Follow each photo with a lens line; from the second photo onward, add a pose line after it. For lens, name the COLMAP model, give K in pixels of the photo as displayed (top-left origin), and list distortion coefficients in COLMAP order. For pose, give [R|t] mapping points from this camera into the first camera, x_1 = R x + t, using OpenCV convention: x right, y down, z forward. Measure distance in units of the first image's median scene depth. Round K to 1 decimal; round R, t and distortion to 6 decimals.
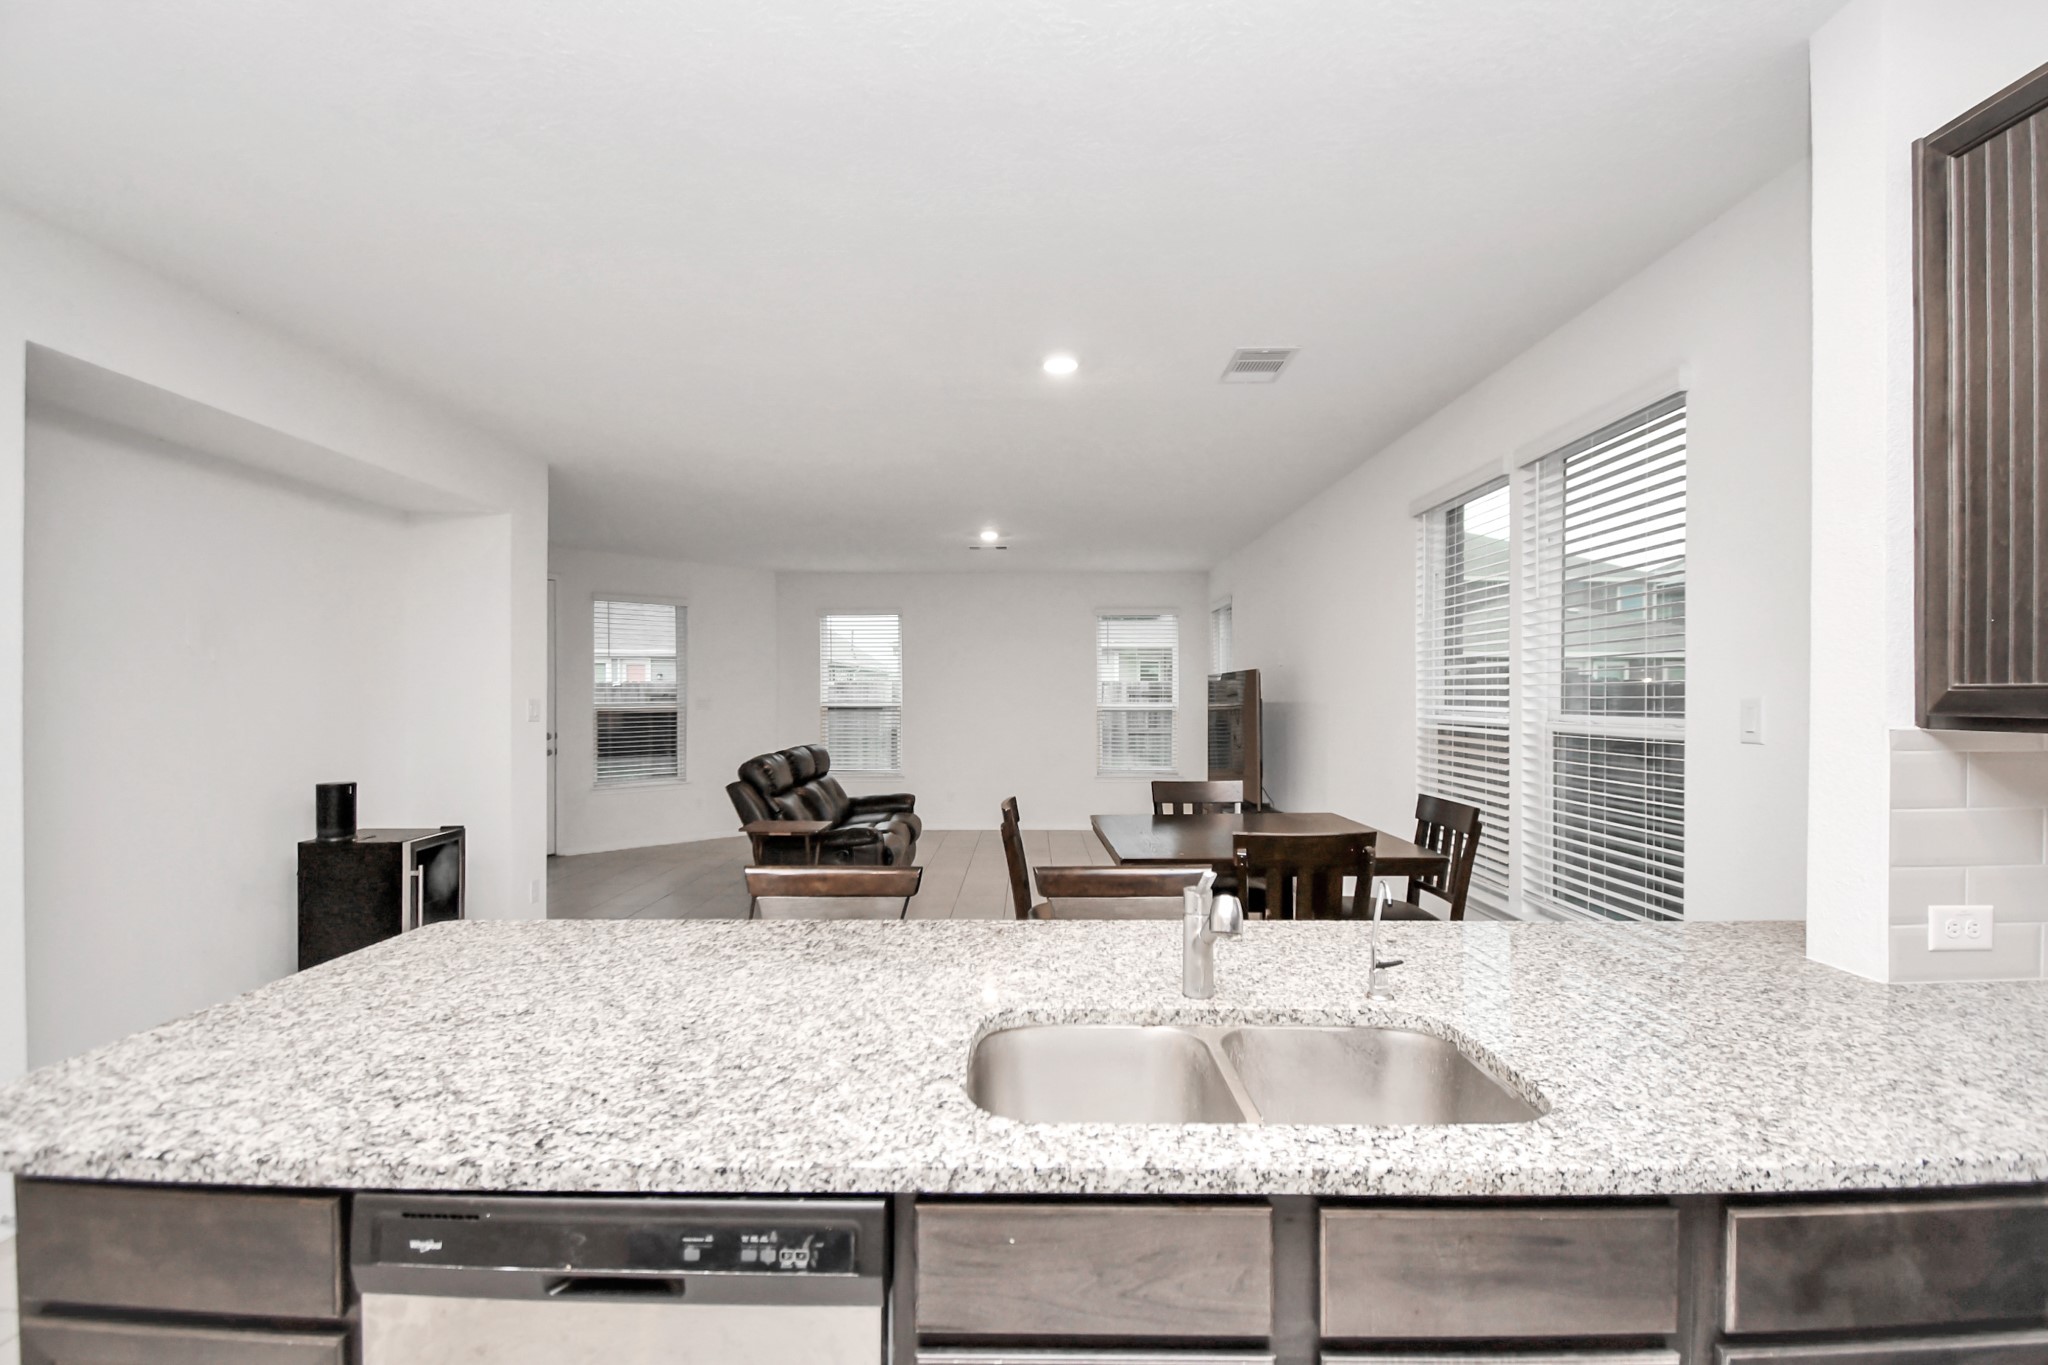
lens RADIAL K [[892.0, 0, 1046.6], [0, 892.0, 690.5], [0, 0, 1]] dist [0.016439, -0.021876]
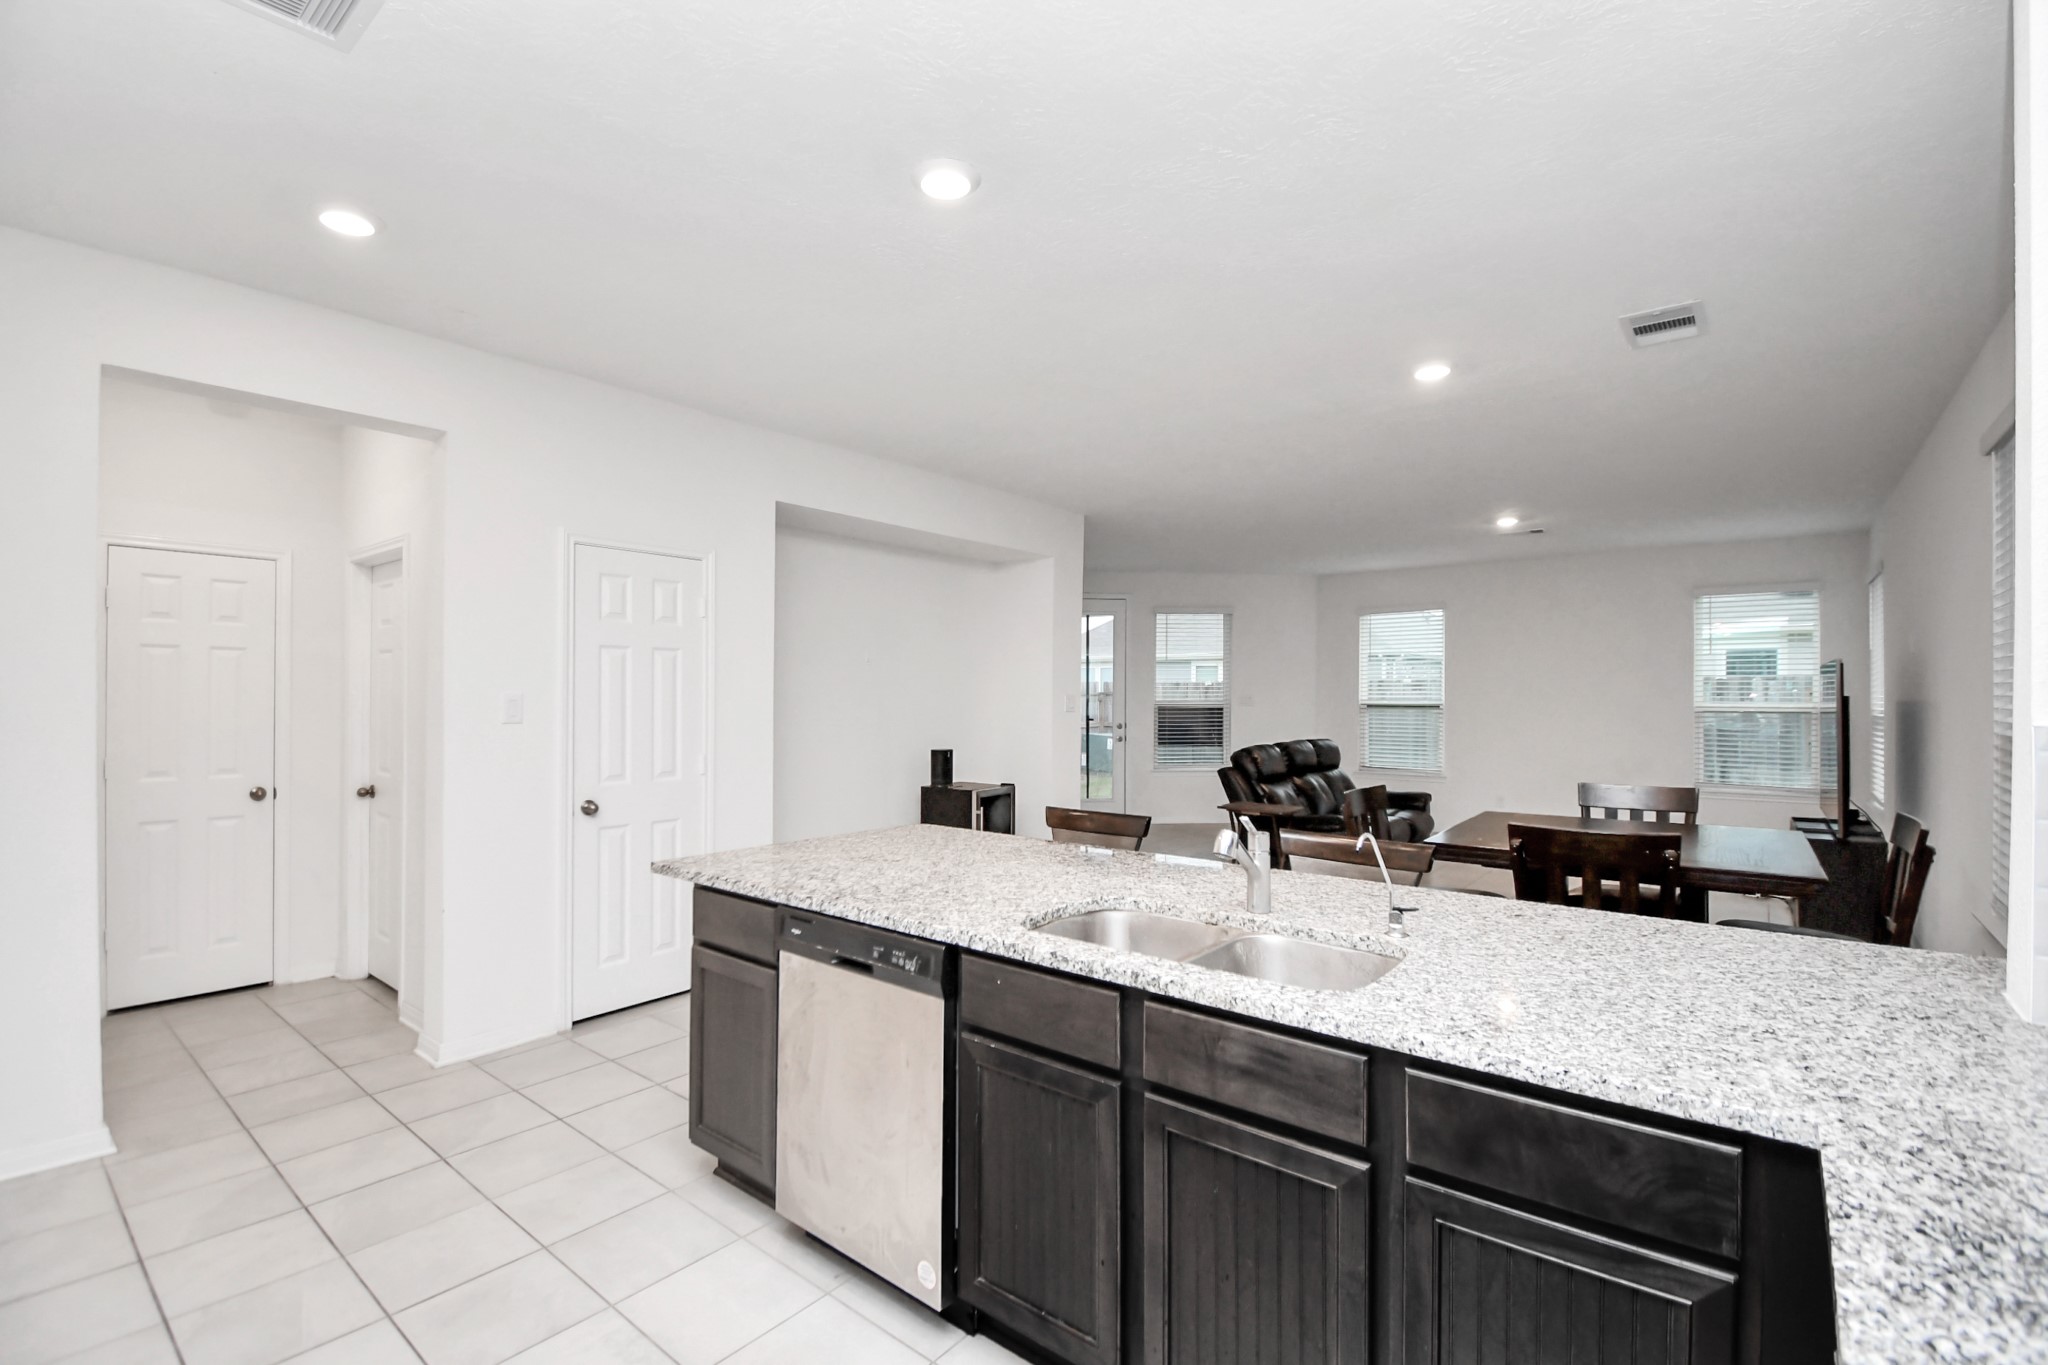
lens RADIAL K [[872.8, 0, 1023.7], [0, 872.8, 693.0], [0, 0, 1]] dist [0.012712, -0.017927]
pose [[0.787816, 0.001183, -0.615910, 0.729091], [0.001498, 0.999992, 0.003837, 0.011147], [0.615909, -0.003946, 0.787807, -0.247862]]
